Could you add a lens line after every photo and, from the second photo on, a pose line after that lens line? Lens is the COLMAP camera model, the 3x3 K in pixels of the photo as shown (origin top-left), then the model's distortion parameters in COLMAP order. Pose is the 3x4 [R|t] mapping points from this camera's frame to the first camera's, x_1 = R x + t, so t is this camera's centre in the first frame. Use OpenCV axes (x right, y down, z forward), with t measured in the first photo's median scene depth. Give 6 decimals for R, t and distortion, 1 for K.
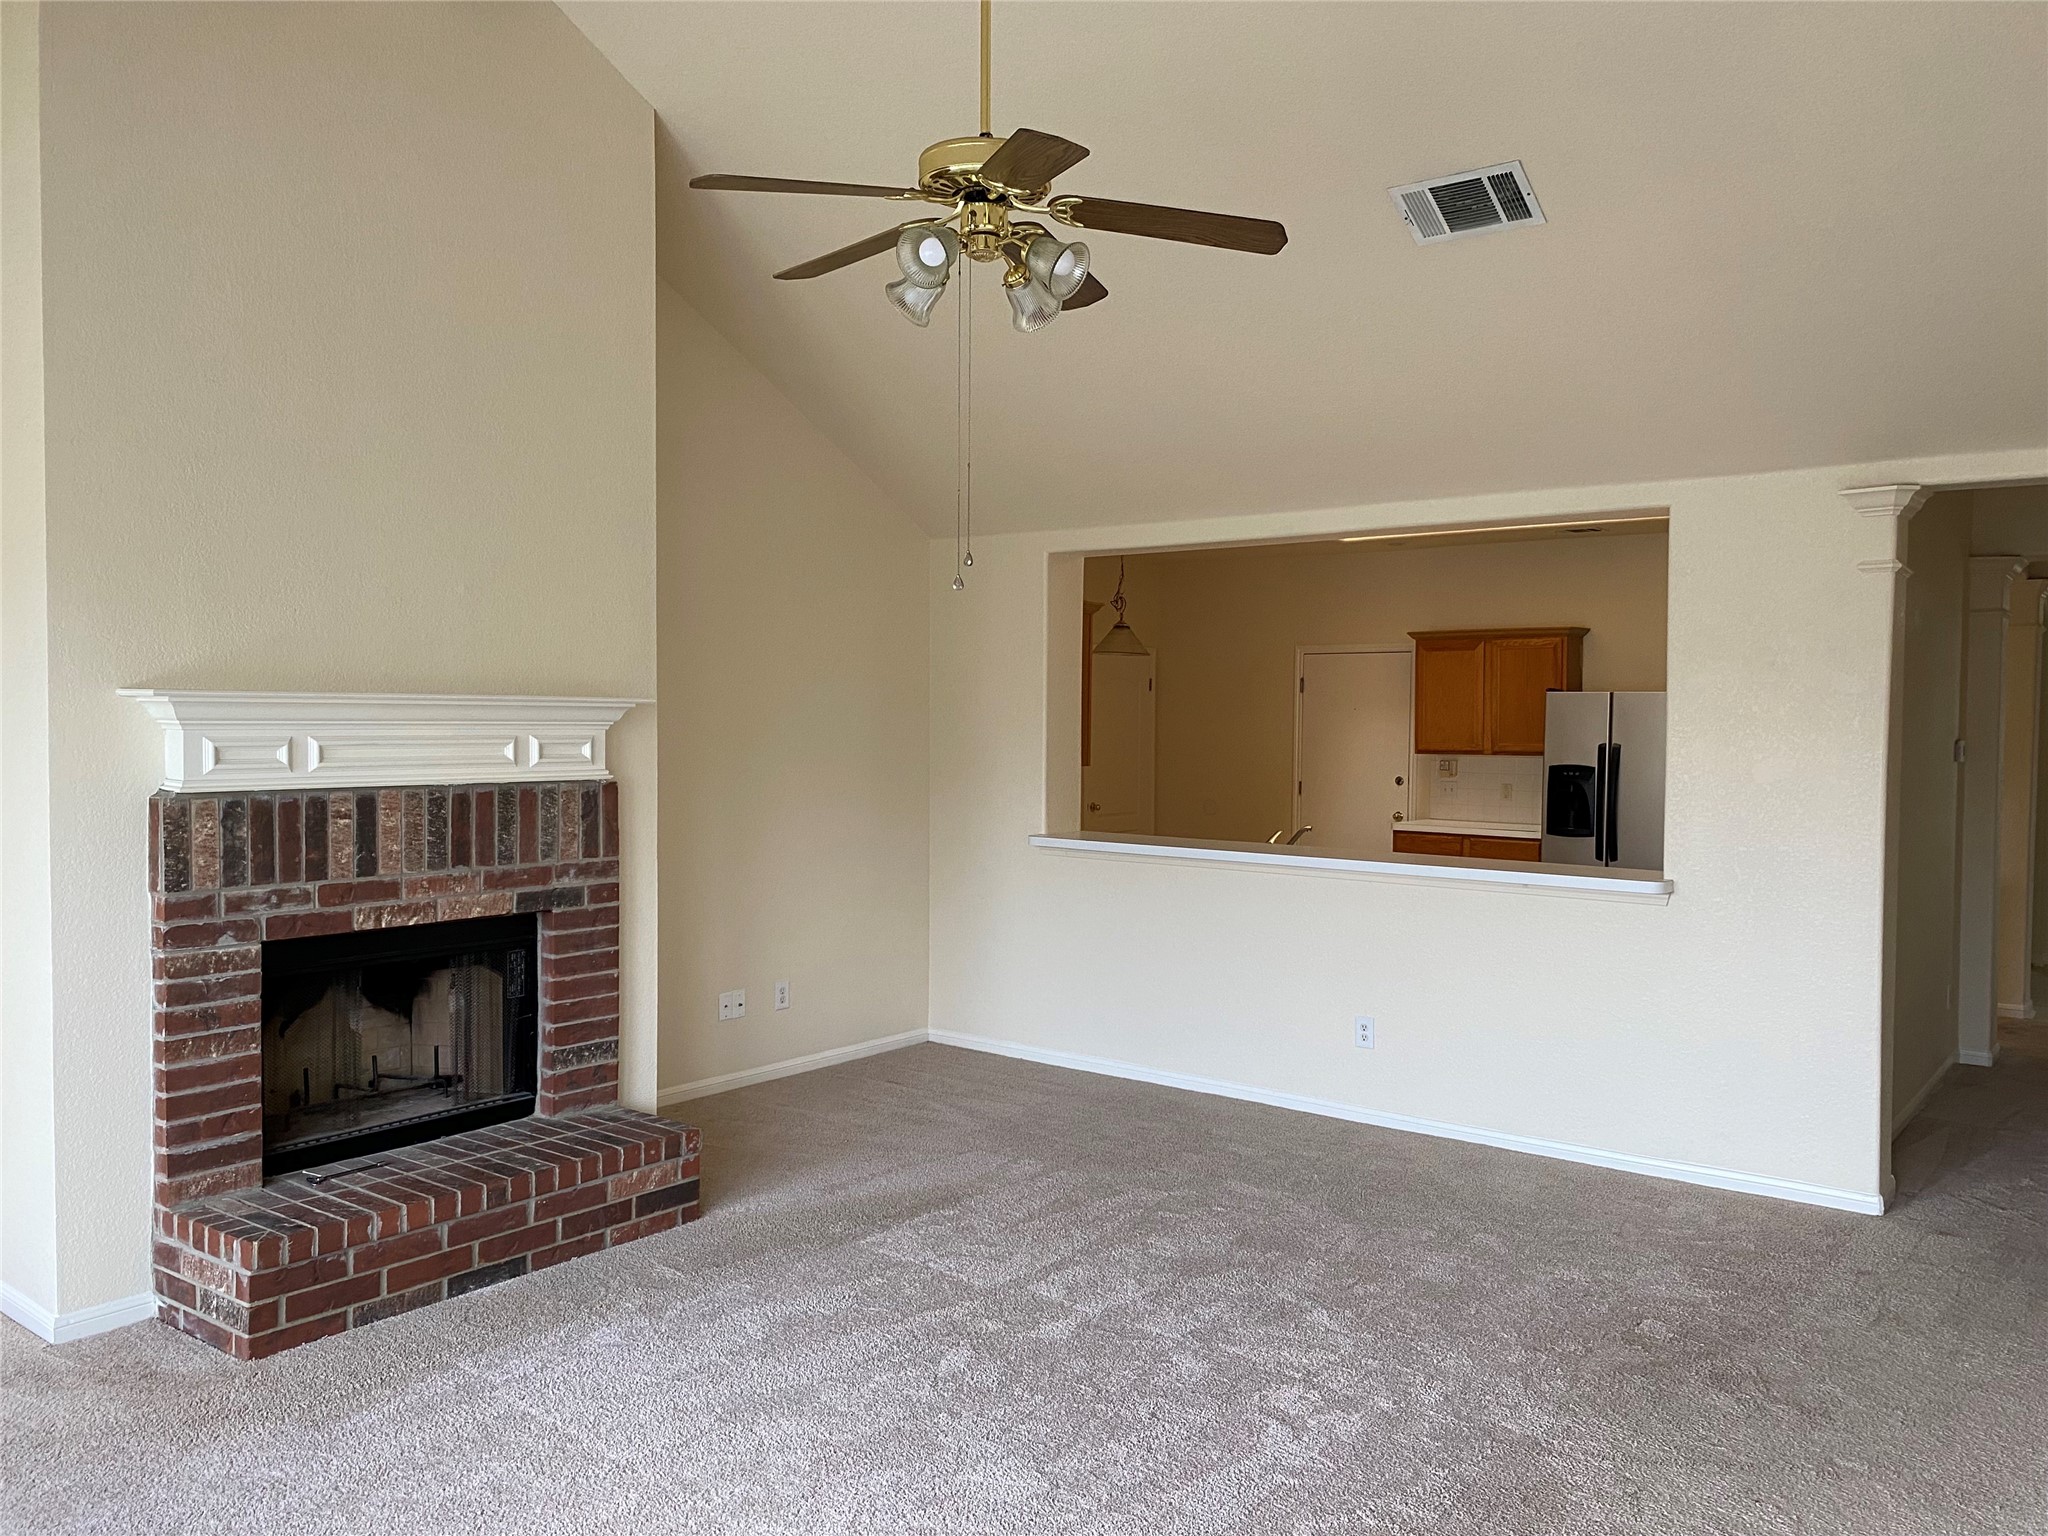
lens RADIAL K [[1543.9, 0, 1030.9], [0, 1543.9, 769.4], [0, 0, 1]] dist [-0.006373, -0.002496]
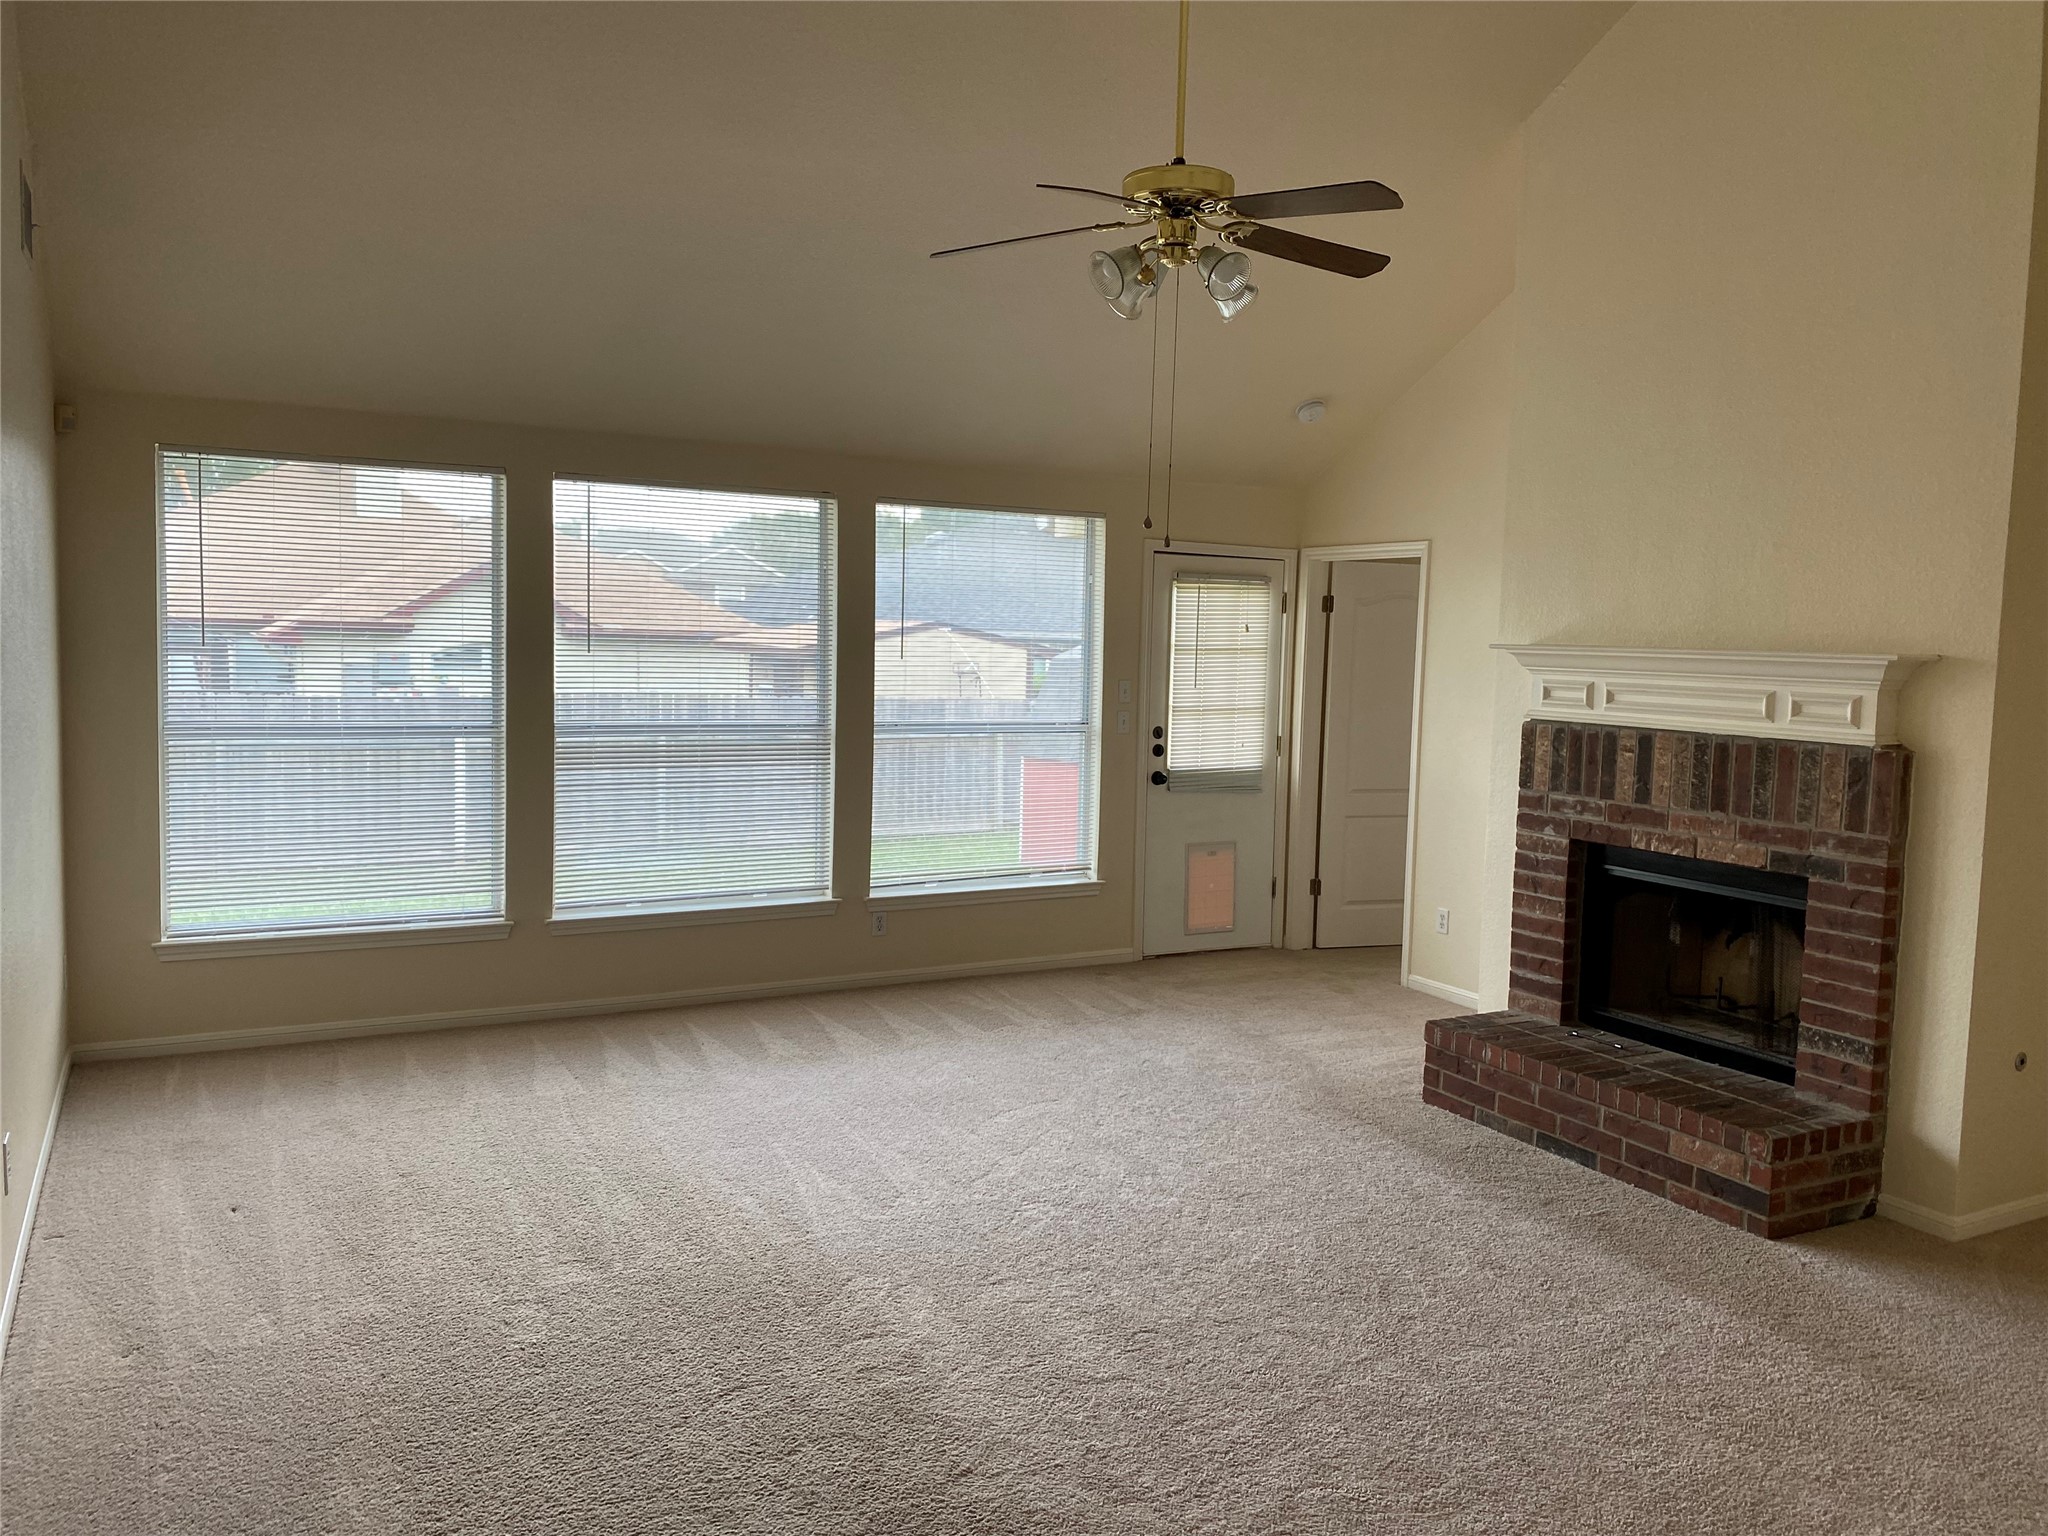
lens RADIAL K [[1543.9, 0, 1031.0], [0, 1543.9, 763.6], [0, 0, 1]] dist [-0.006373, -0.002496]
pose [[-0.402543, 0.052428, -0.913898, 0.819547], [-0.068377, 0.993847, 0.087132, -0.031402], [0.912844, 0.097564, -0.396482, 1.024543]]
